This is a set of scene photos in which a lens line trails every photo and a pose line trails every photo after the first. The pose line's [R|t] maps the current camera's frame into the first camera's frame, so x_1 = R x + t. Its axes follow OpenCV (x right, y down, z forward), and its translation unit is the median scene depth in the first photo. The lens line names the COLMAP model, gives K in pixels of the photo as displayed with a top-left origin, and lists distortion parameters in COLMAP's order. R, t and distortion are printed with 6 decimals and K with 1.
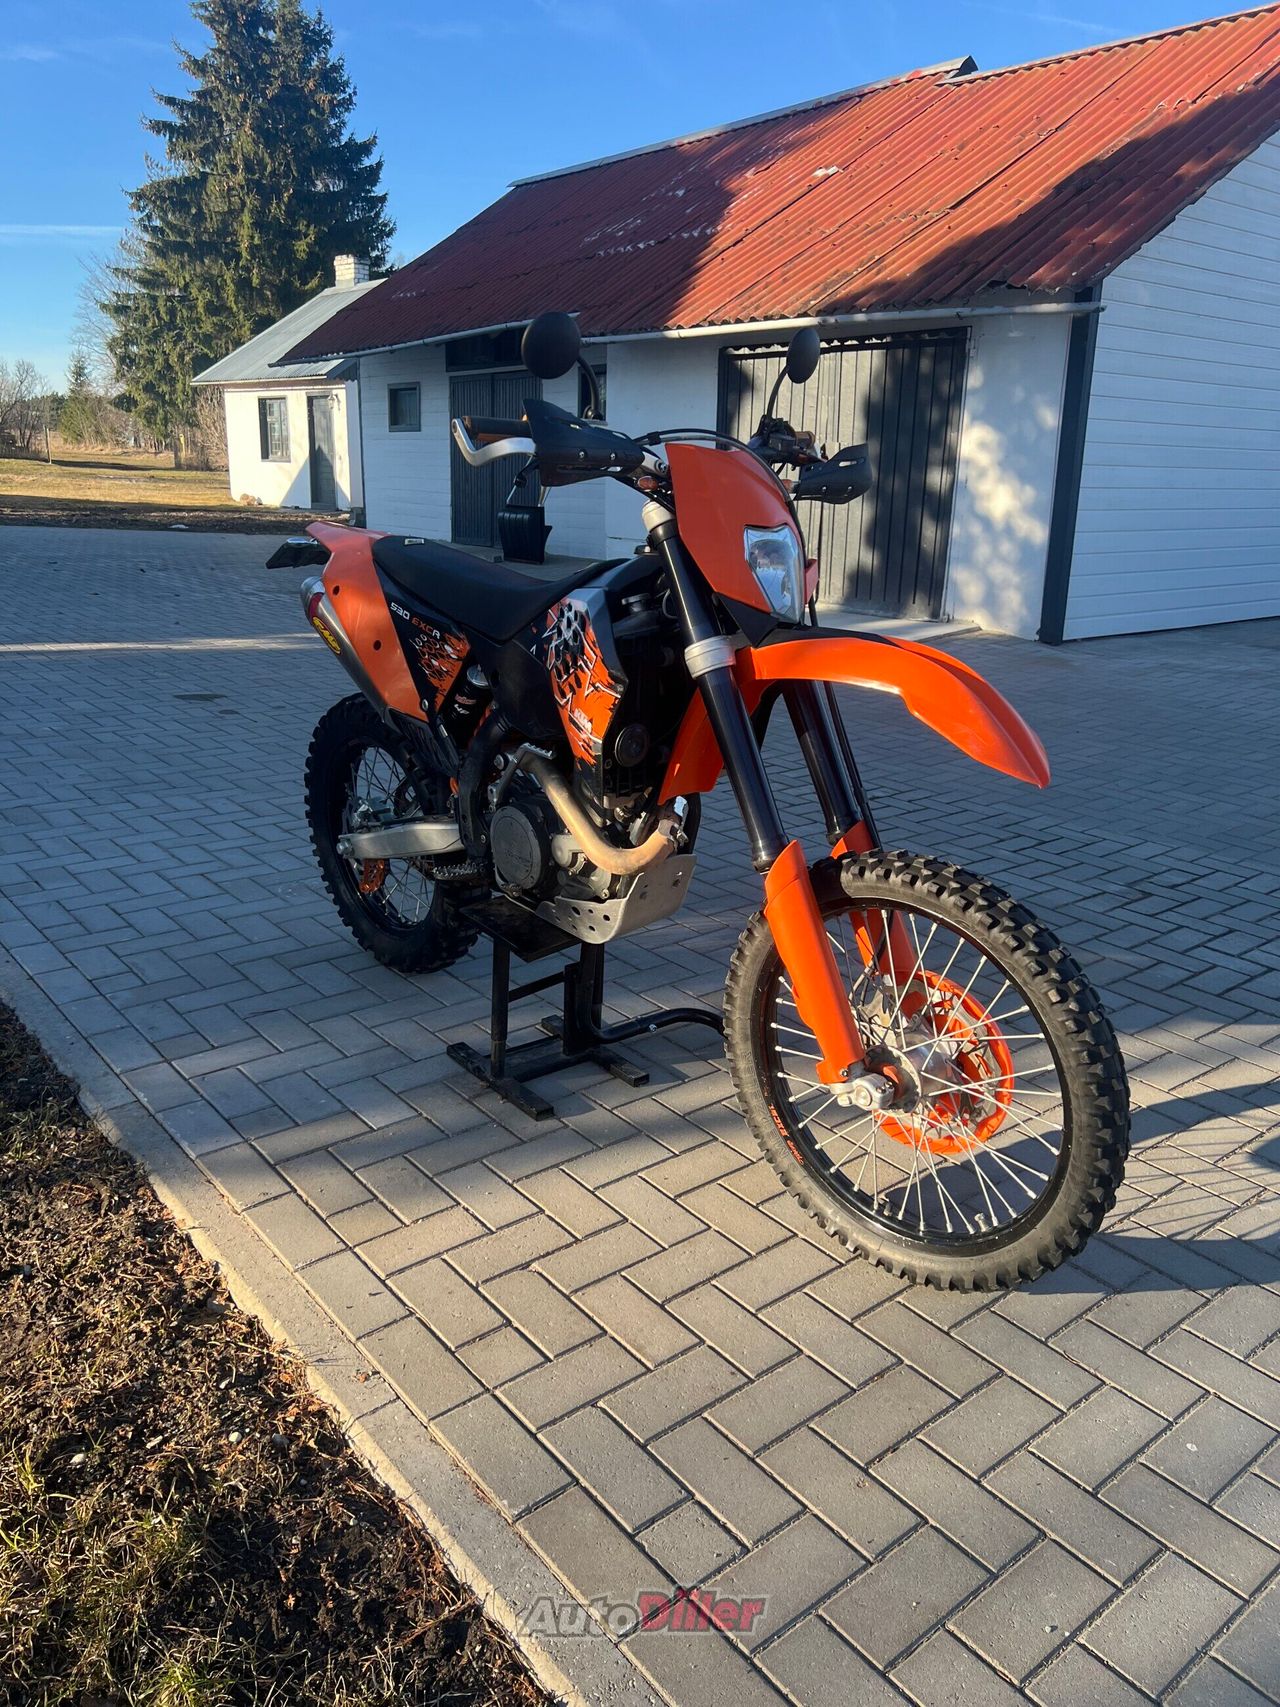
lens RADIAL K [[1268.9, 0, 615.4], [0, 1268.9, 853.6], [0, 0, 1]] dist [0.031985, 0.003798]
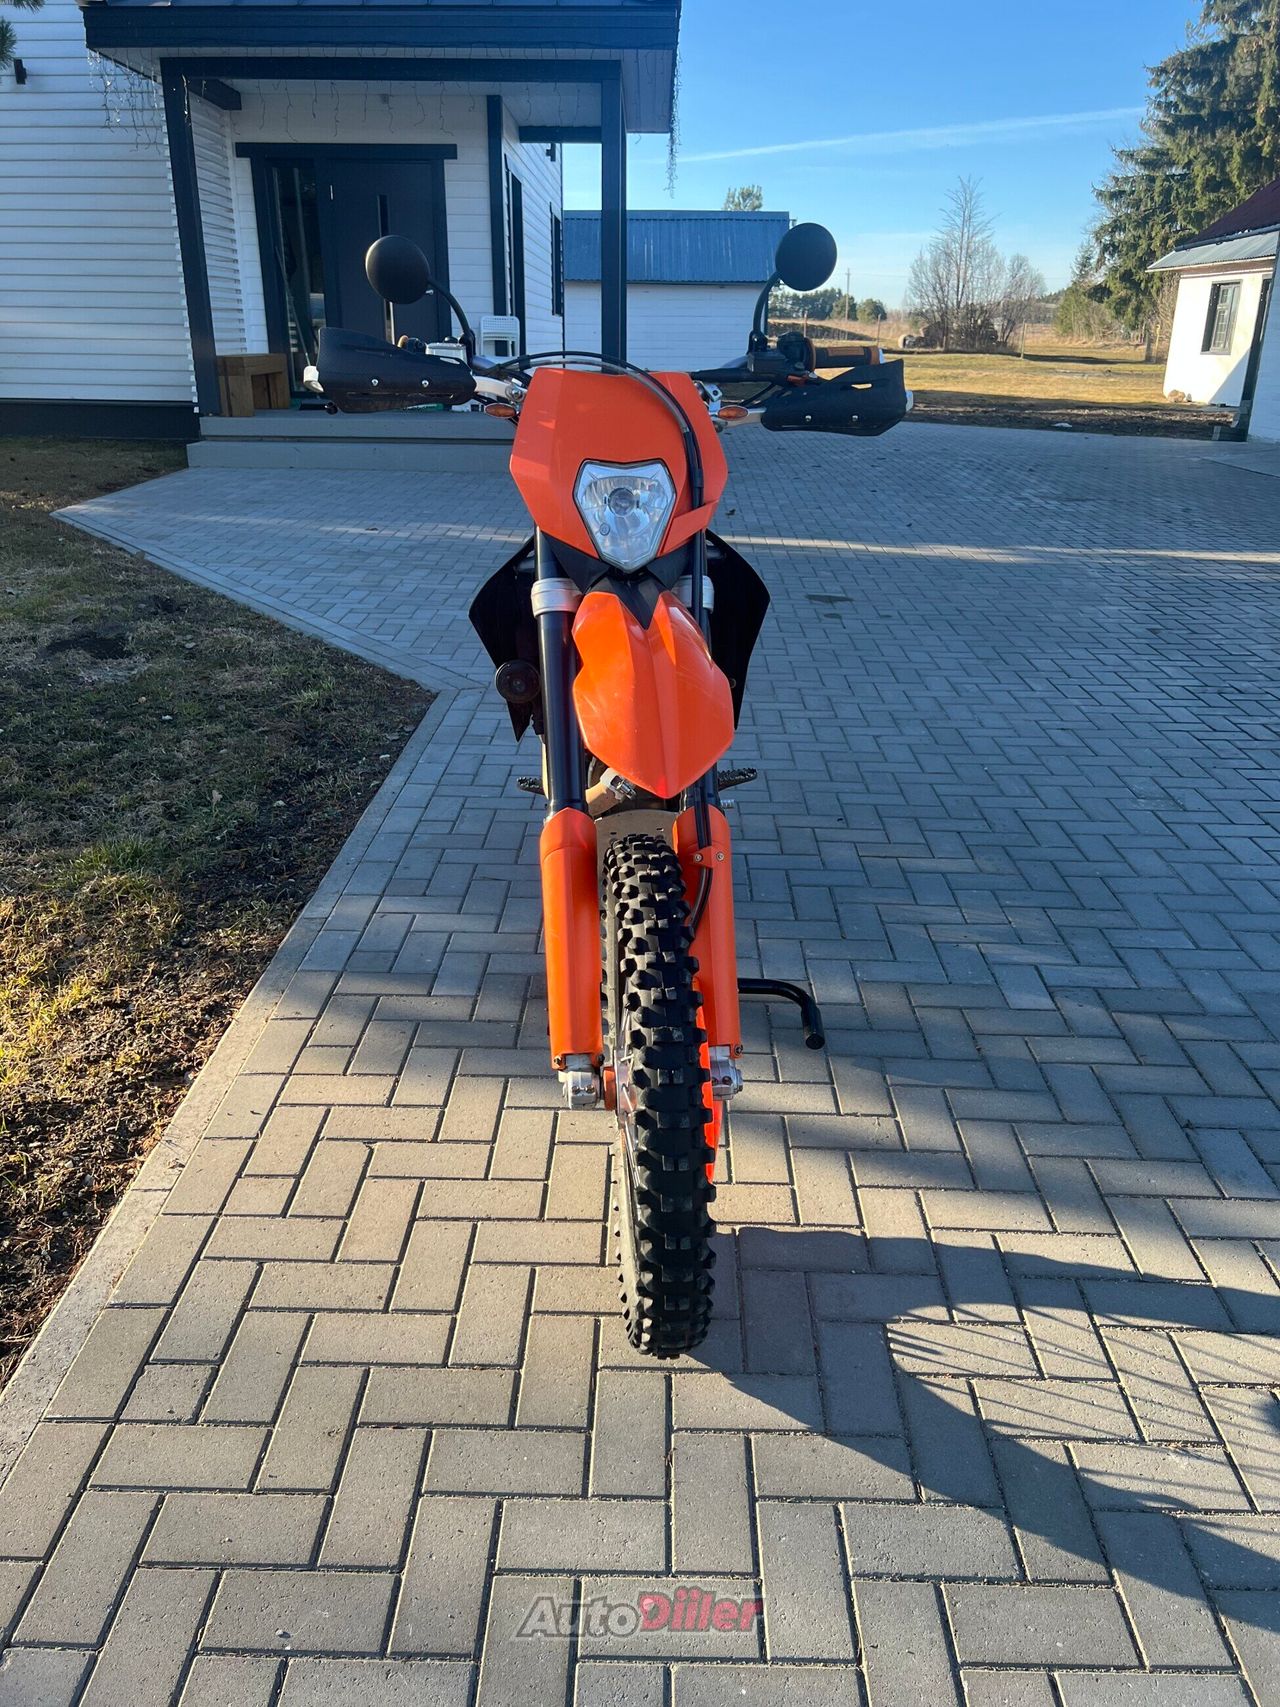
lens RADIAL K [[1277.6, 0, 647.1], [0, 1277.6, 850.6], [0, 0, 1]] dist [0.048451, -0.053769]
pose [[0.768274, 0.226688, -0.598639, 0.370288], [-0.183805, 0.973935, 0.132912, -0.055905], [0.613165, 0.007920, 0.789915, 0.145083]]
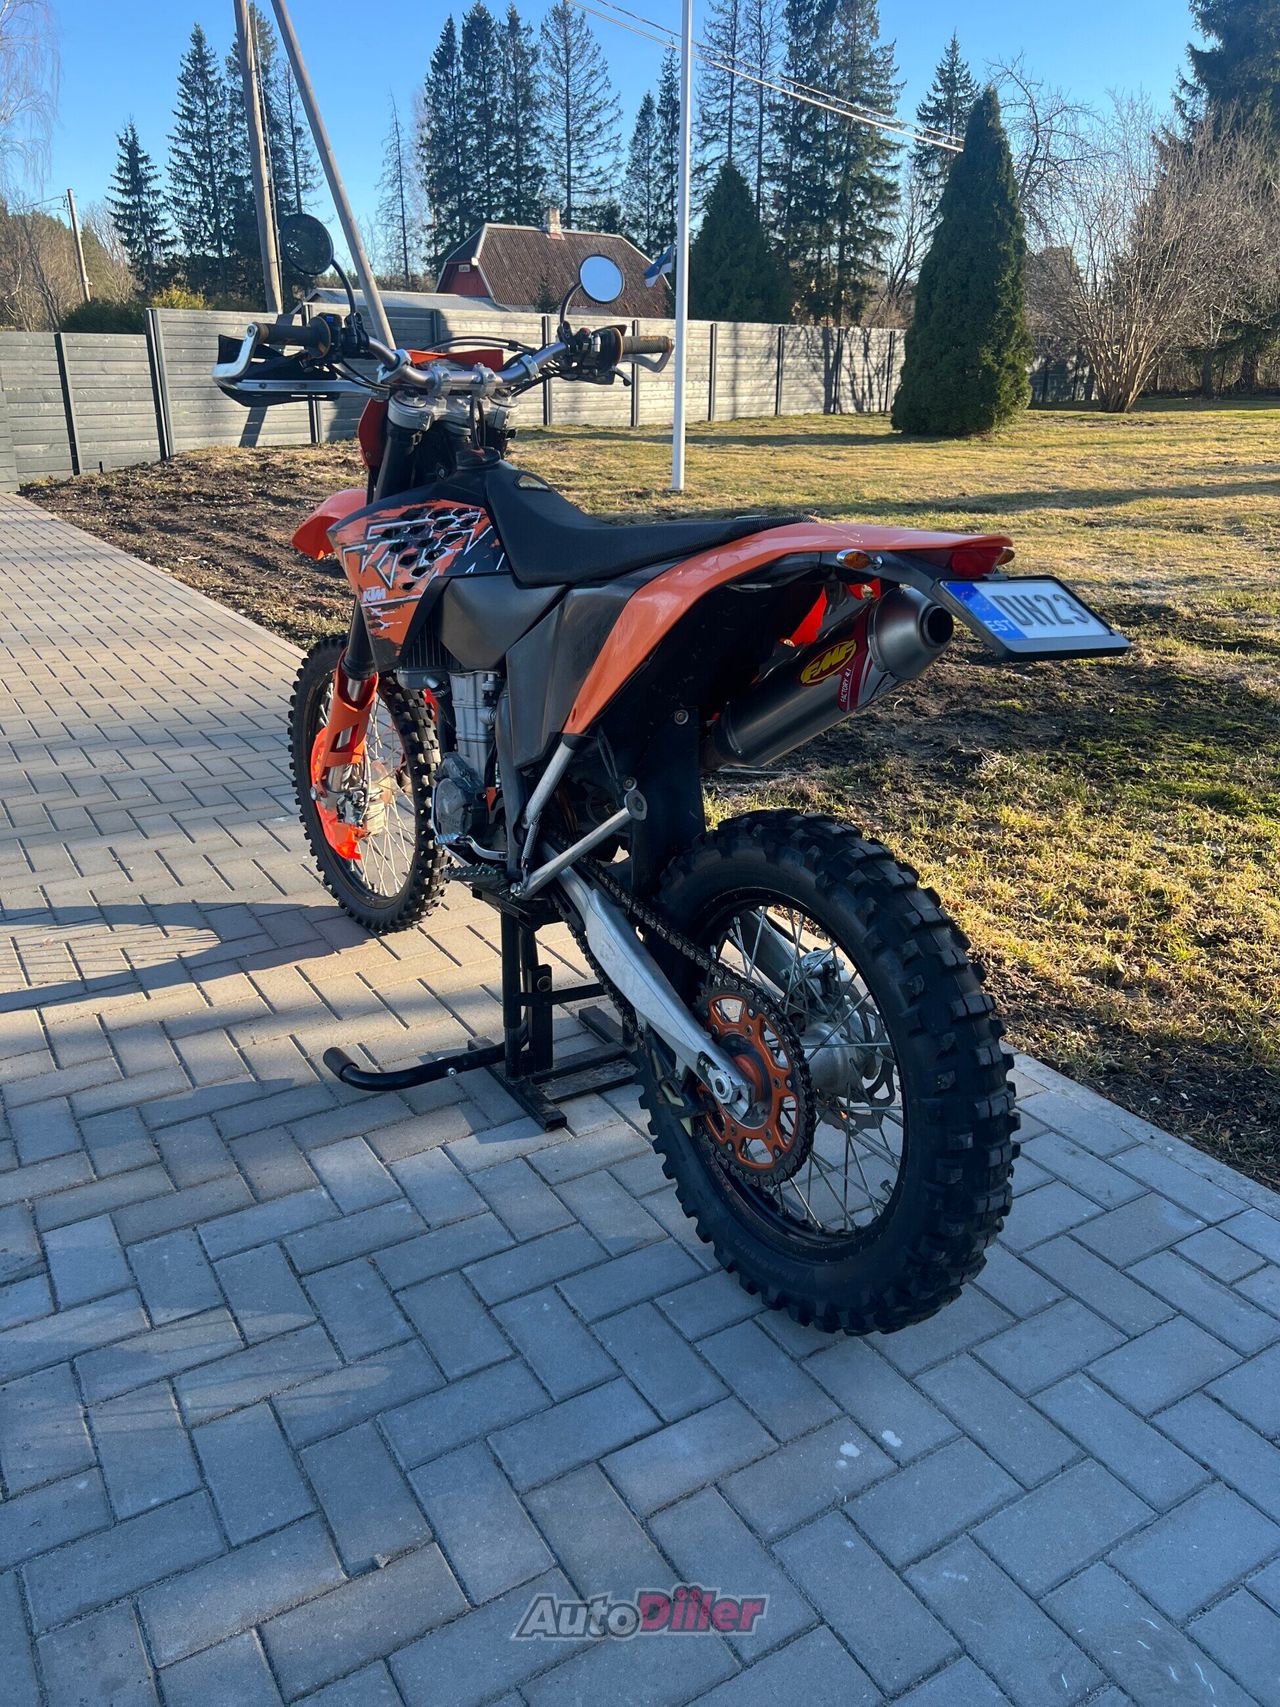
lens RADIAL K [[1266.8, 0, 630.2], [0, 1266.8, 851.7], [0, 0, 1]] dist [0.042594, -0.043827]
pose [[-0.990591, -0.077094, 0.113078, -0.125495], [0.009502, 0.785505, 0.618782, -0.342128], [-0.136528, 0.614034, -0.777382, 1.091455]]
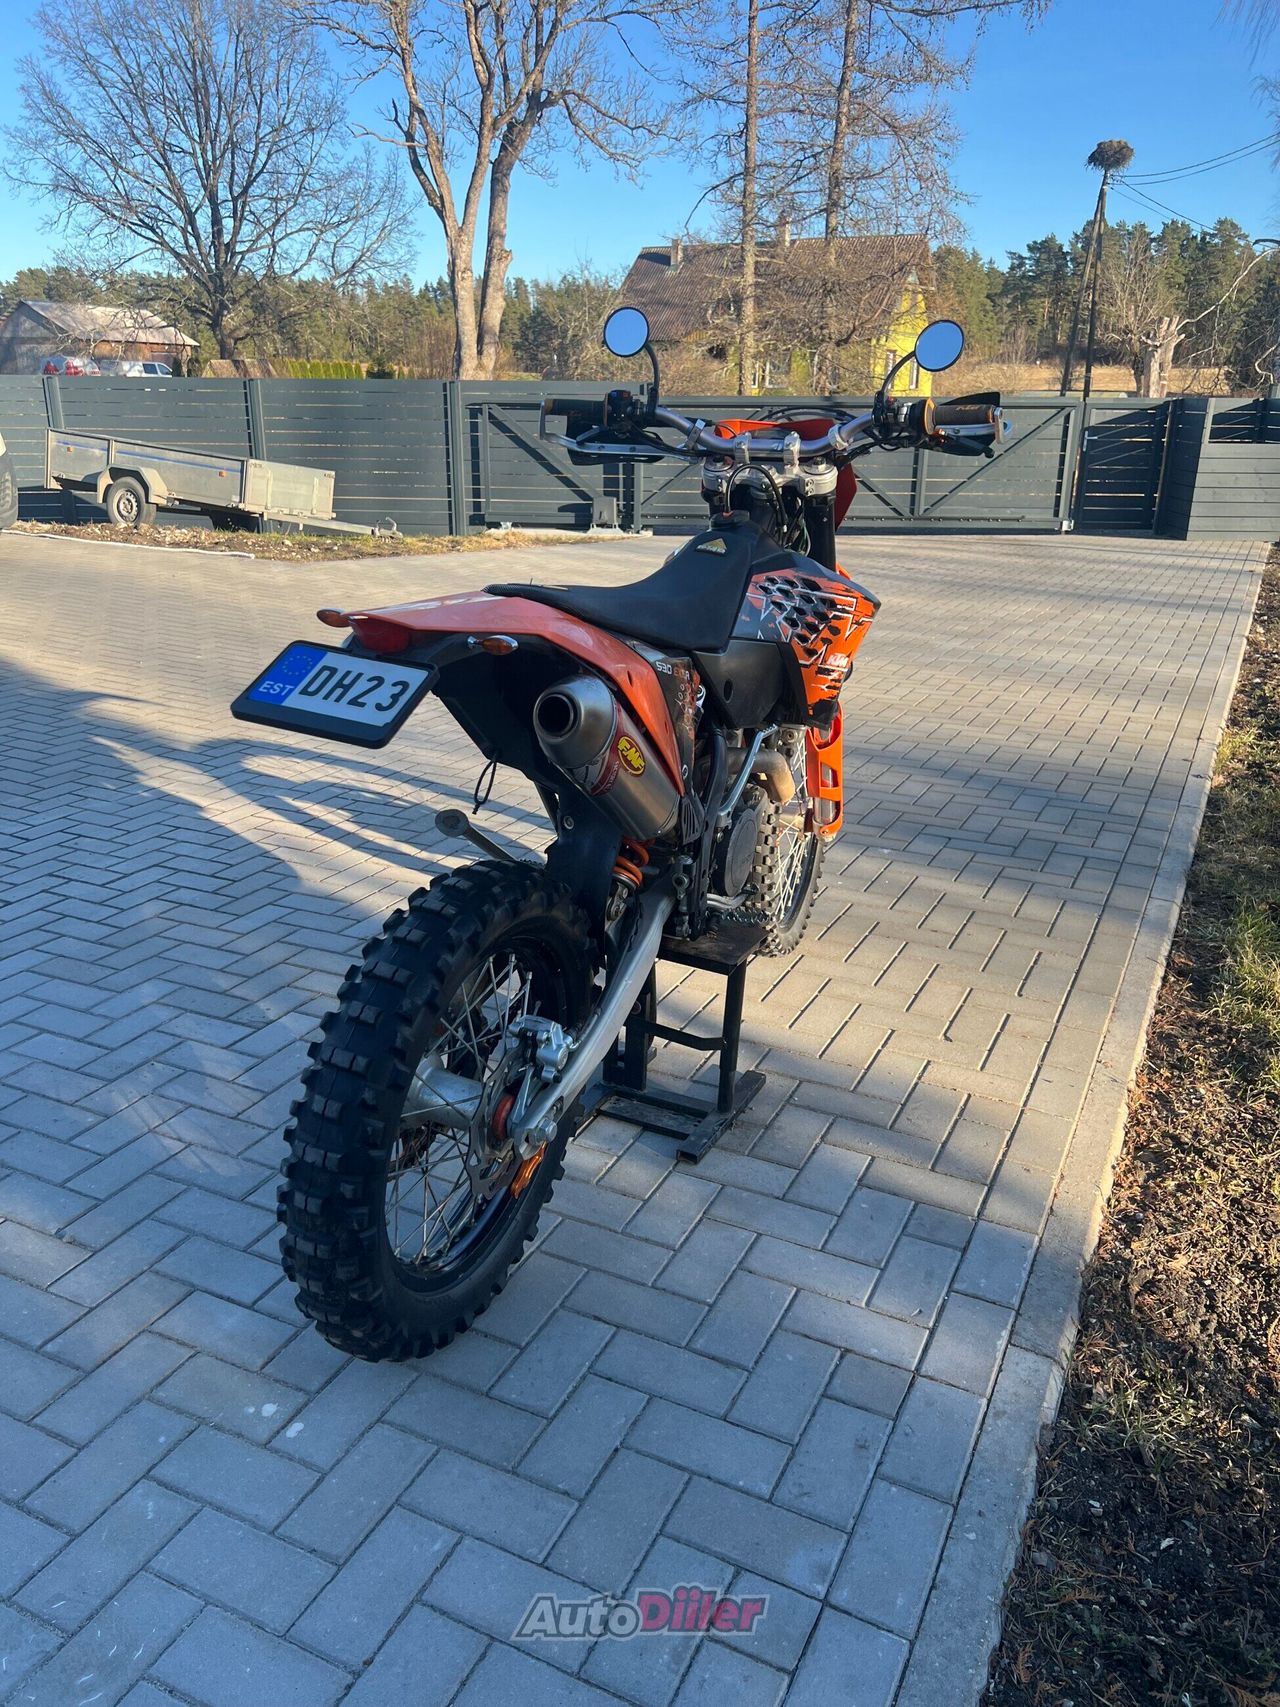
lens RADIAL K [[1277.6, 0, 647.1], [0, 1277.6, 850.6], [0, 0, 1]] dist [0.048451, -0.053769]
pose [[-0.428635, -0.327065, 0.842200, -0.527098], [0.247569, 0.853977, 0.457638, -0.284264], [-0.868897, 0.404662, -0.285073, 0.824216]]
